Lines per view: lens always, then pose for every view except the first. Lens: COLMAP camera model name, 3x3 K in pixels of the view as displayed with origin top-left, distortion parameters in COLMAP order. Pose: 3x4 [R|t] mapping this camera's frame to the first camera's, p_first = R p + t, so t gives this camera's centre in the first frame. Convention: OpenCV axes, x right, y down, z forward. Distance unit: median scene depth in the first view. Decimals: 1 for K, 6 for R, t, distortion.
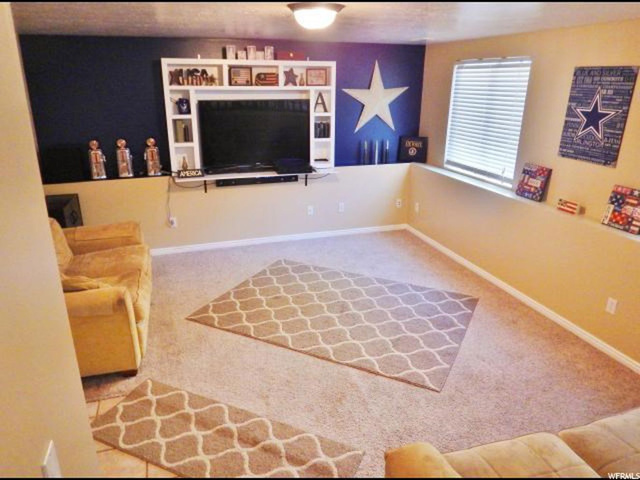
lens RADIAL K [[449.8, 0, 312.2], [0, 449.8, 241.5], [0, 0, 1]] dist [-0.035537, -0.004050]
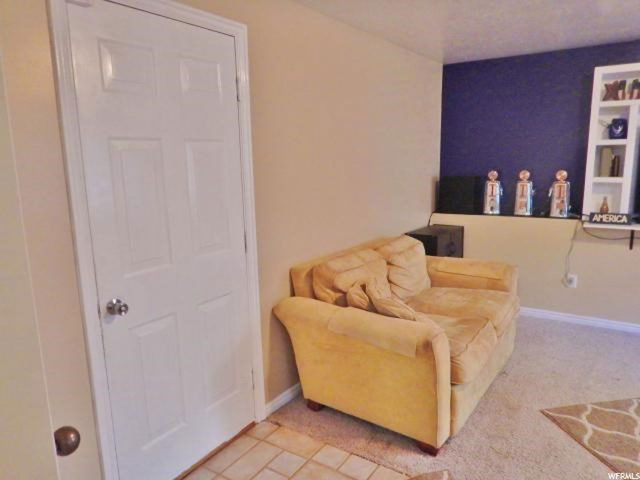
lens RADIAL K [[447.5, 0, 316.5], [0, 447.5, 230.4], [0, 0, 1]] dist [0.000379, 0.001439]
pose [[0.614078, 0.118912, -0.780236, 0.005662], [-0.246247, 0.968102, -0.046262, 0.020294], [0.749847, 0.220540, 0.623772, 0.237820]]
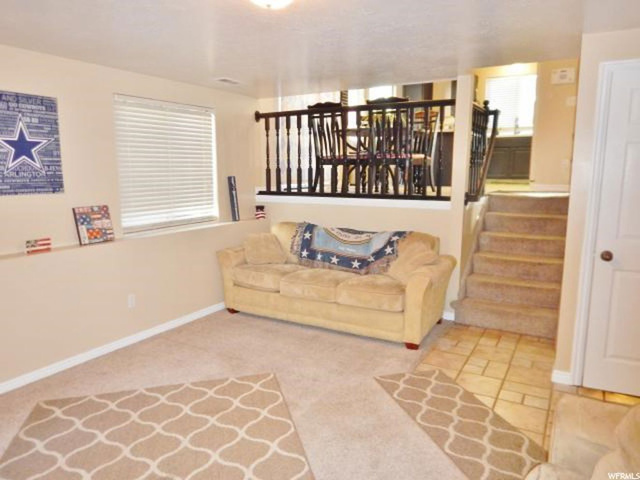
lens RADIAL K [[461.2, 0, 327.4], [0, 461.2, 238.9], [0, 0, 1]] dist [-0.008898, -0.005433]
pose [[-0.689110, -0.111862, 0.715971, -0.422333], [0.240301, 0.896836, 0.371405, -0.258954], [-0.683654, 0.427987, -0.591138, 1.010775]]
